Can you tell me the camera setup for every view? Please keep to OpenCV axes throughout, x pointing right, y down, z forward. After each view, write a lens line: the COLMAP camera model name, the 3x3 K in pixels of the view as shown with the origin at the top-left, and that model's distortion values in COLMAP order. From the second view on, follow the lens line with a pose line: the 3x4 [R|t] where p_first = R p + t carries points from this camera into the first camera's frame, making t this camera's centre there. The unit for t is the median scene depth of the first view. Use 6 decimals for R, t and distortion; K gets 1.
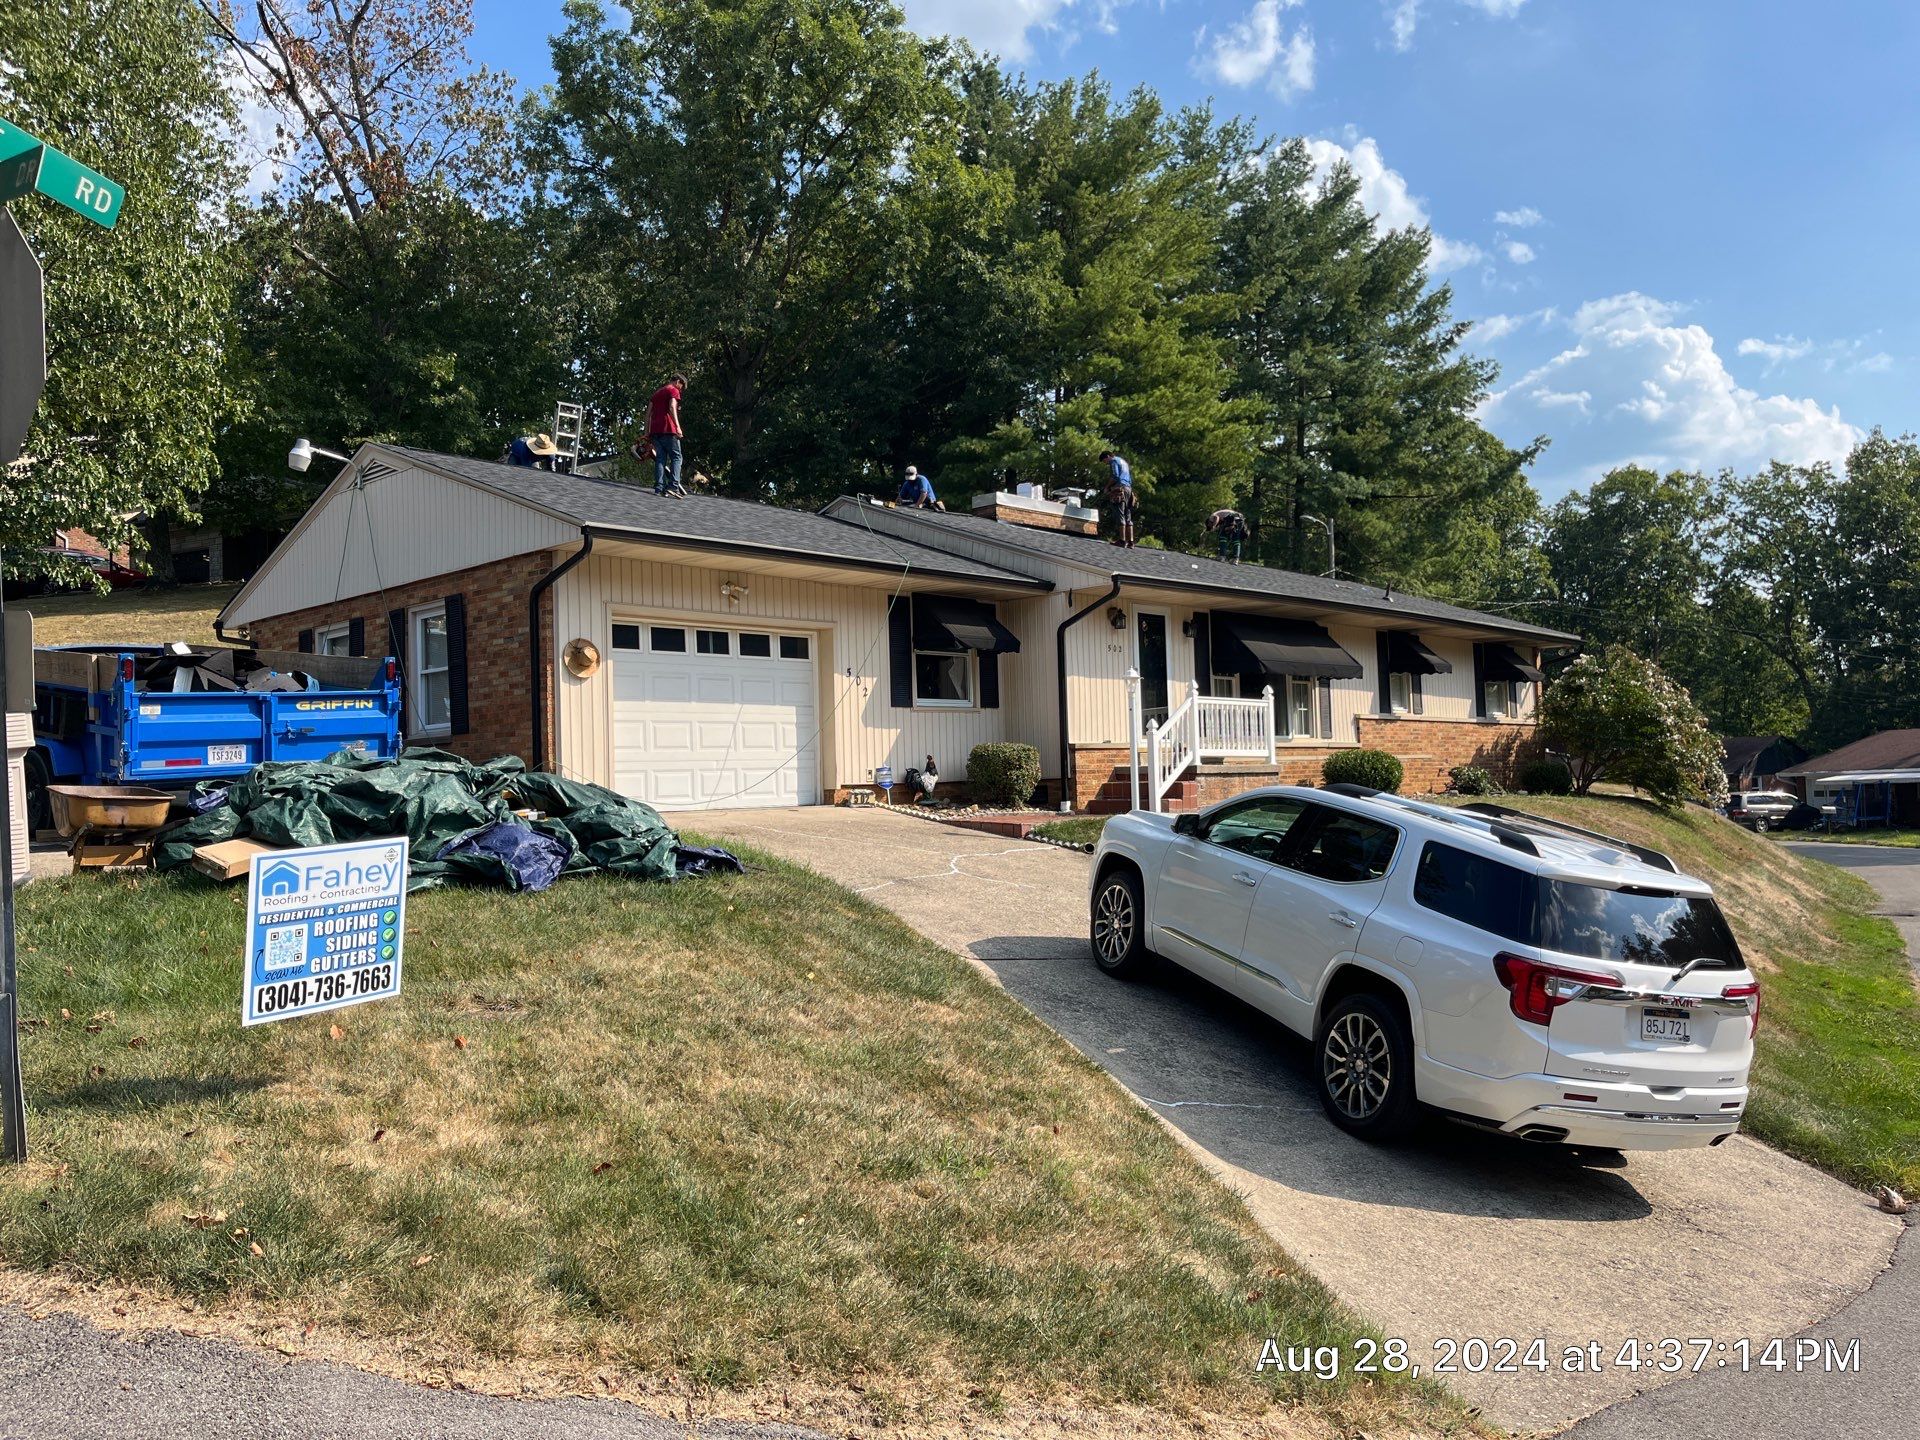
lens RADIAL K [[1414.3, 0, 946.1], [0, 1414.3, 732.6], [0, 0, 1]] dist [0.057427, -0.067694]
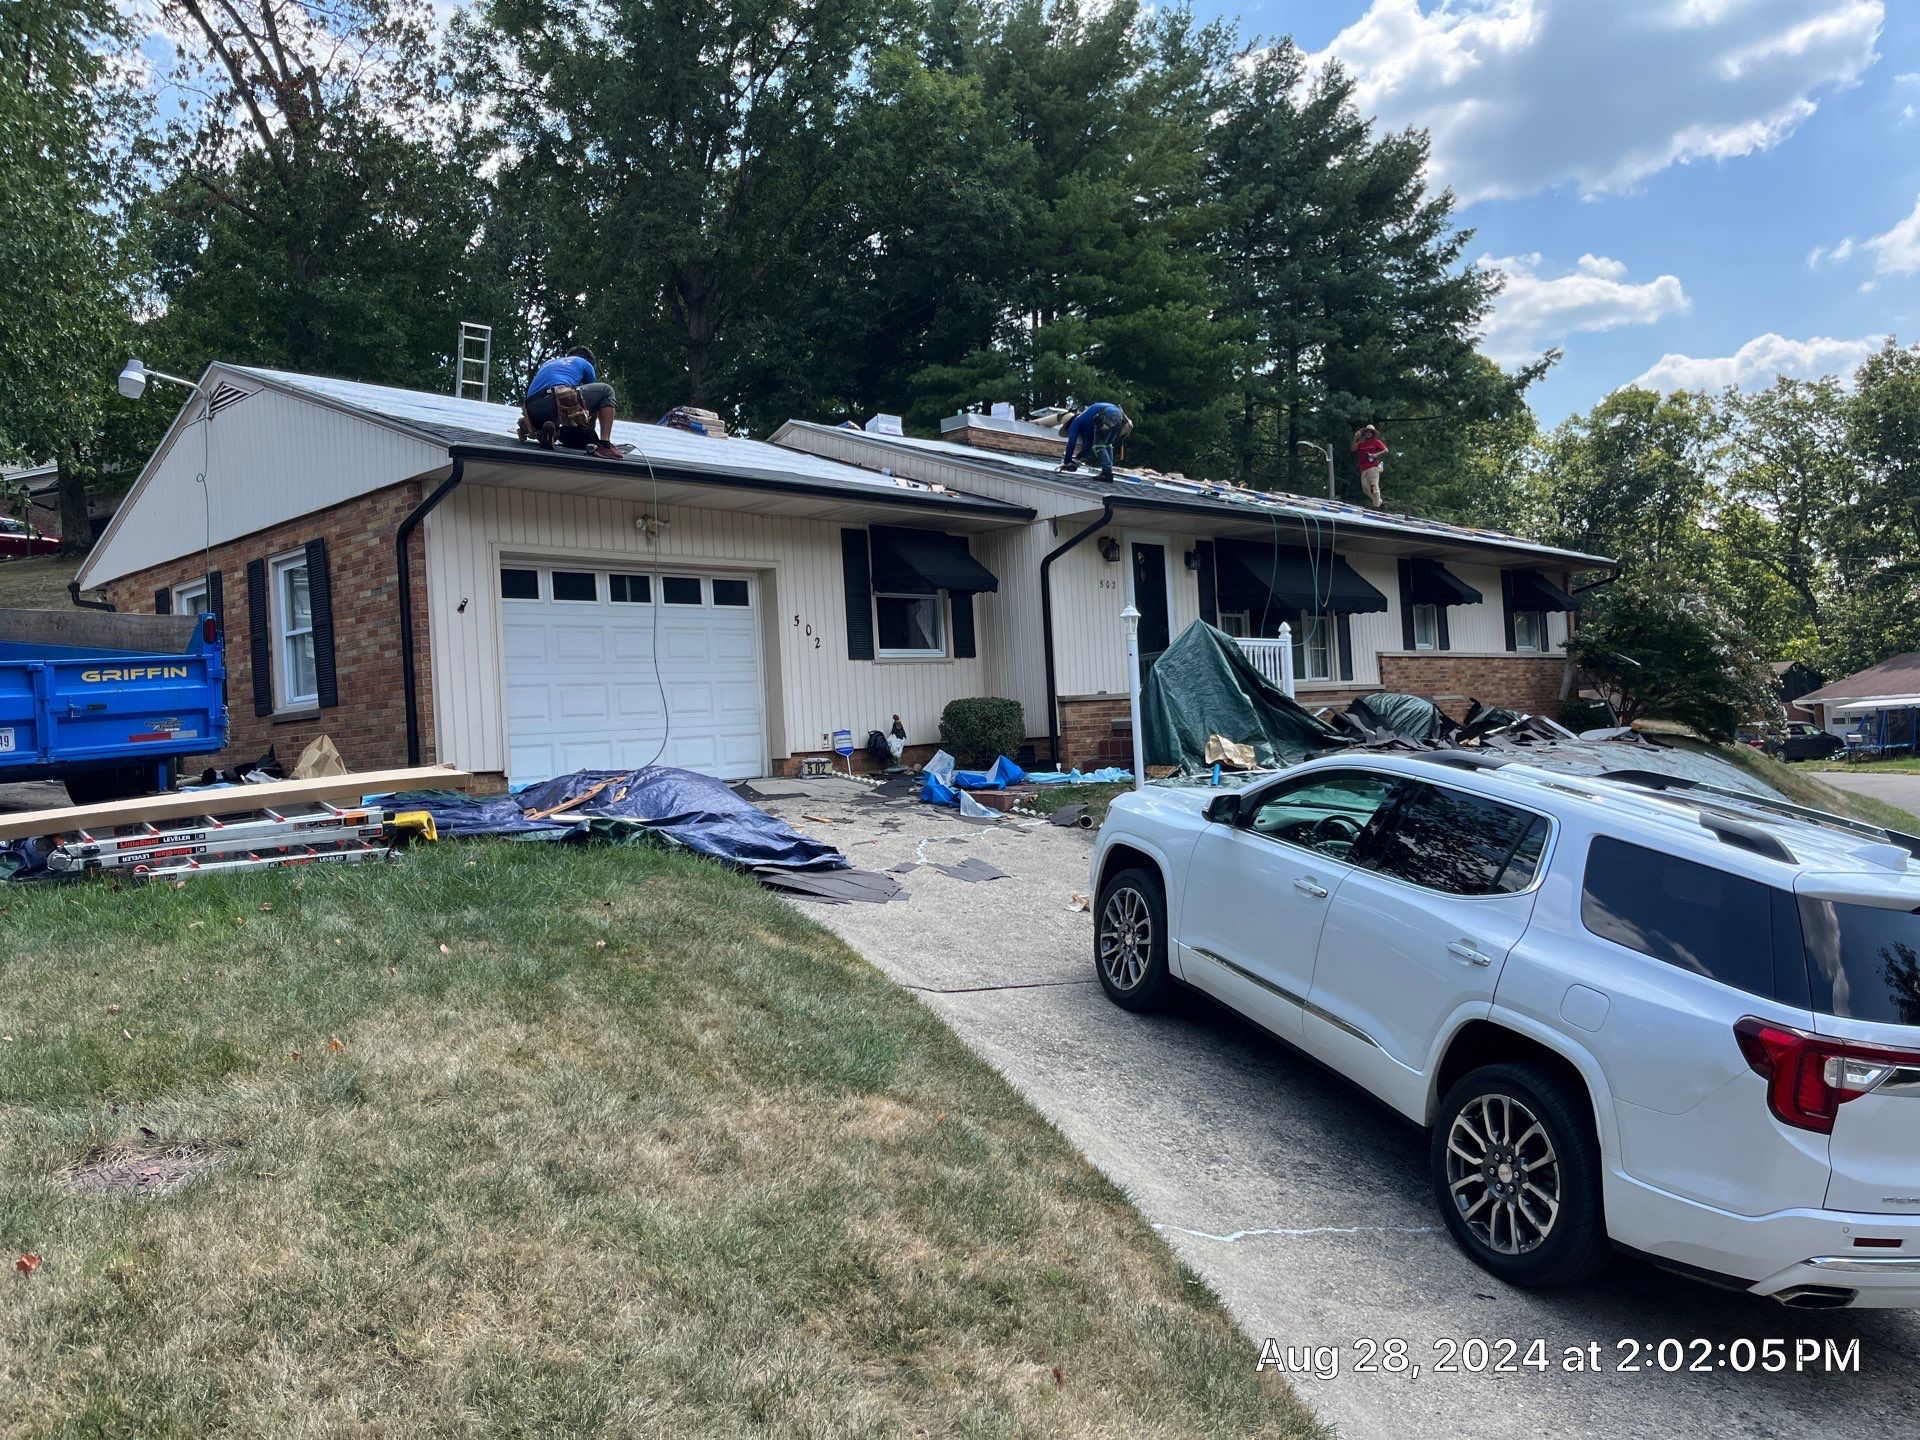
lens RADIAL K [[1414.3, 0, 929.4], [0, 1414.3, 723.4], [0, 0, 1]] dist [0.057427, -0.067694]
pose [[0.999588, -0.028517, -0.003351, 0.011024], [0.028601, 0.999184, 0.028532, -0.002517], [0.002535, -0.028616, 0.999587, 0.139127]]
